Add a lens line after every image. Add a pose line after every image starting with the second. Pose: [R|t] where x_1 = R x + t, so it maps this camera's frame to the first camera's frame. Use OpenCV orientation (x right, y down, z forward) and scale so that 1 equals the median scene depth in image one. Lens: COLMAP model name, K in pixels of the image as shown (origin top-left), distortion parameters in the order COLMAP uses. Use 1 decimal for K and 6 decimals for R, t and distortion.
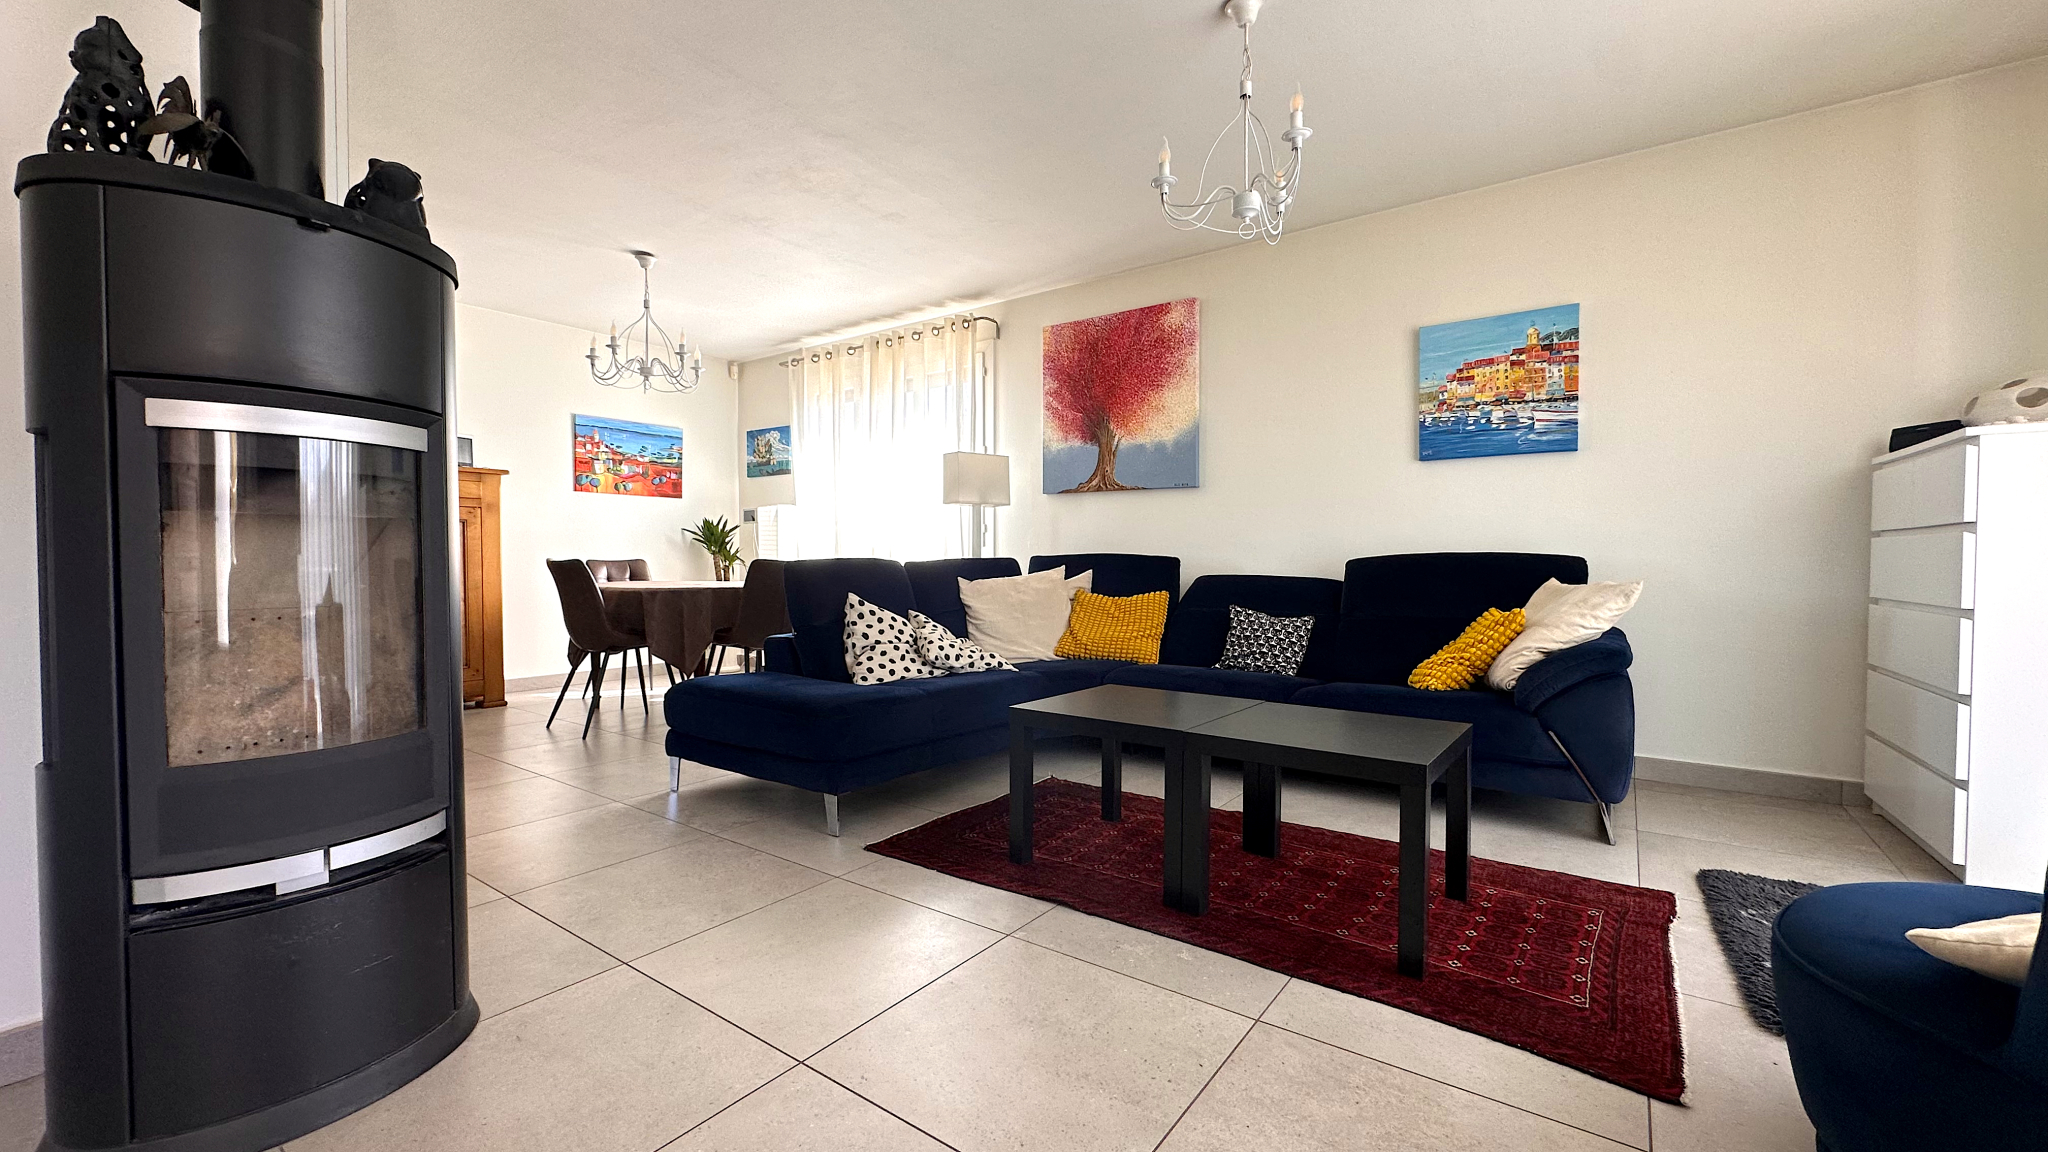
lens RADIAL K [[815.7, 0, 1018.3], [0, 815.7, 579.3], [0, 0, 1]] dist [-0.004071, -0.000244]
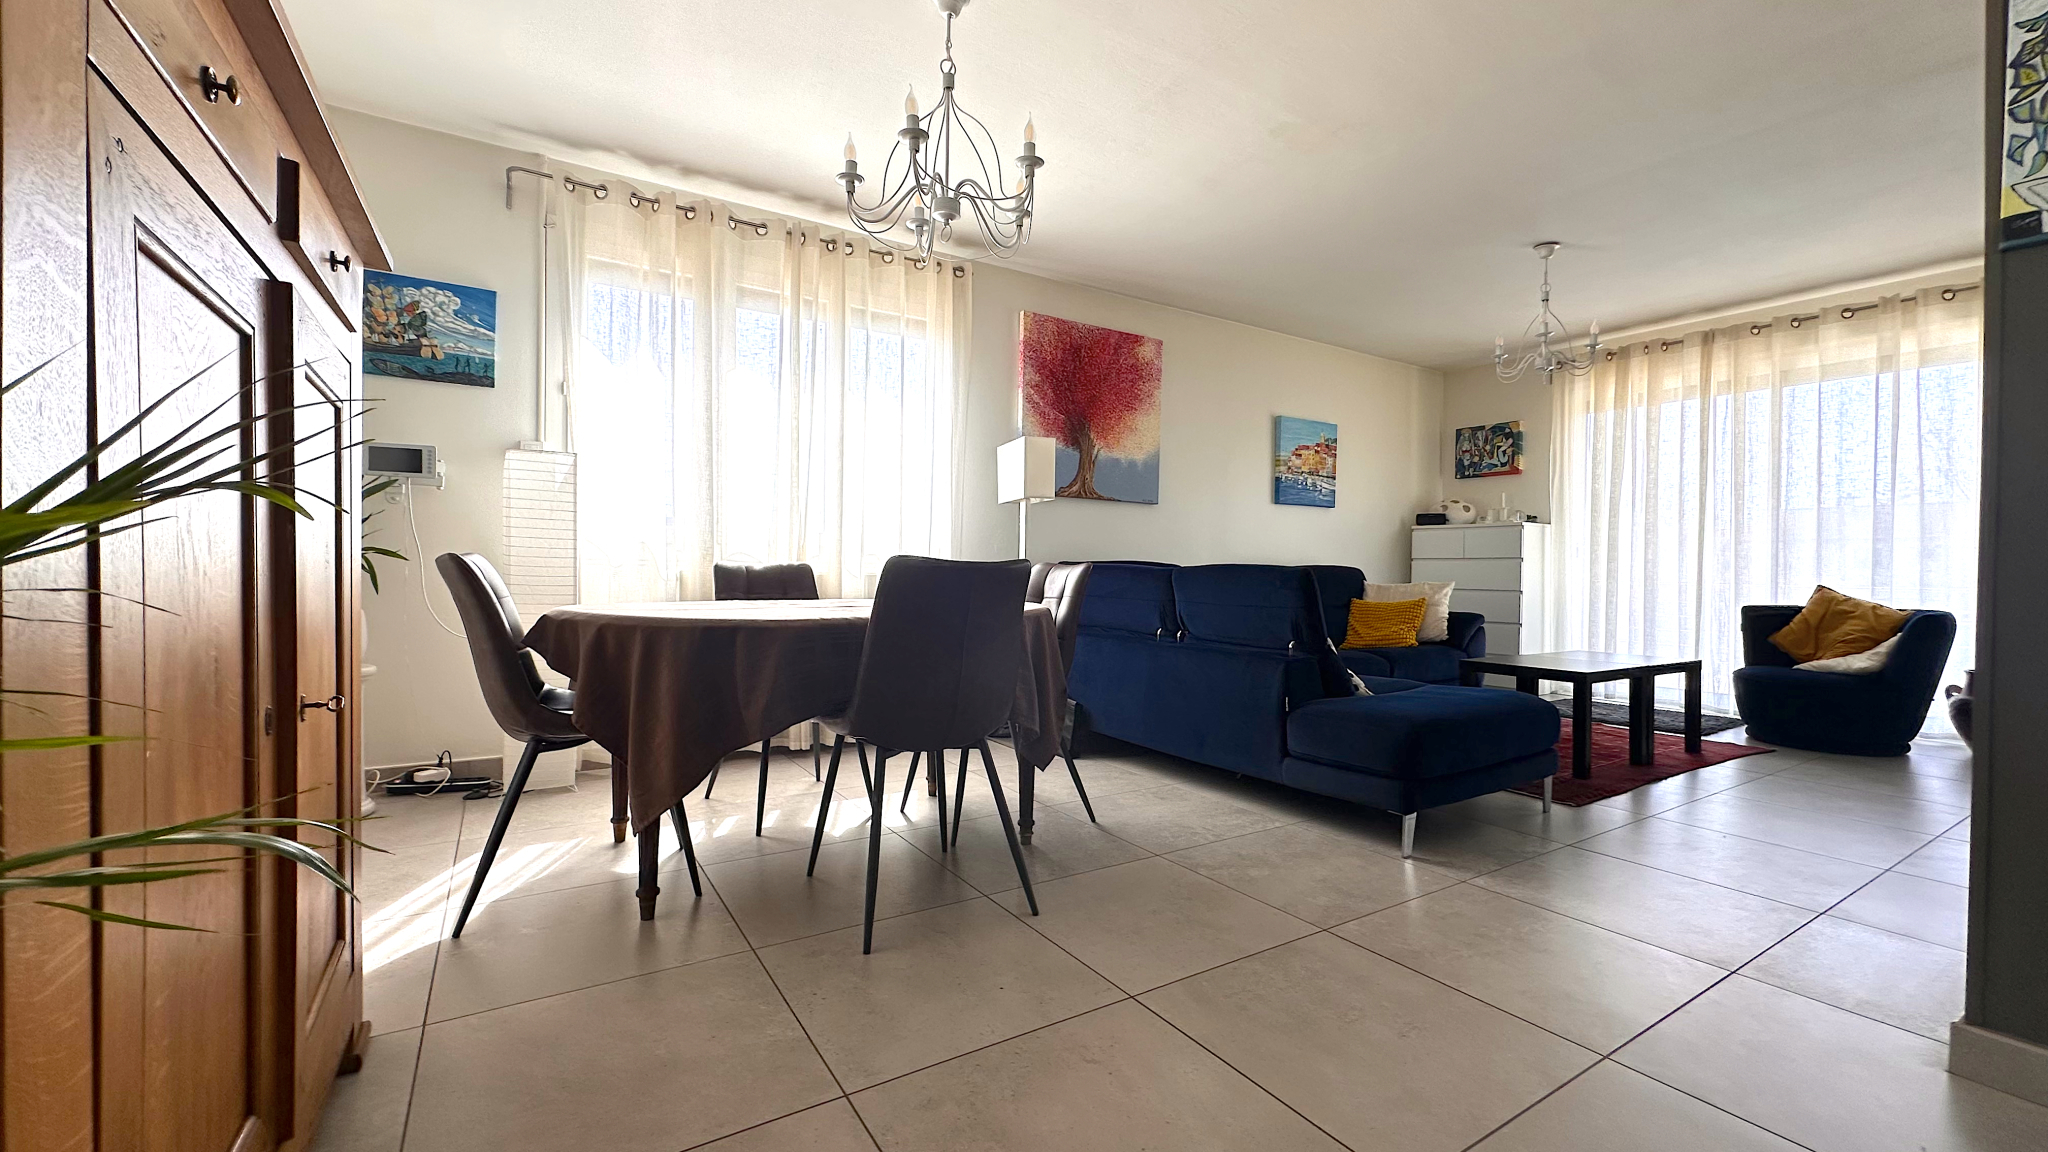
lens RADIAL K [[815.7, 0, 1022.6], [0, 815.7, 579.9], [0, 0, 1]] dist [-0.004071, -0.000244]
pose [[0.375763, -0.003787, 0.926708, -0.868069], [0.011549, 0.999933, -0.000597, -0.007870], [-0.926644, 0.010927, 0.375781, 0.704084]]
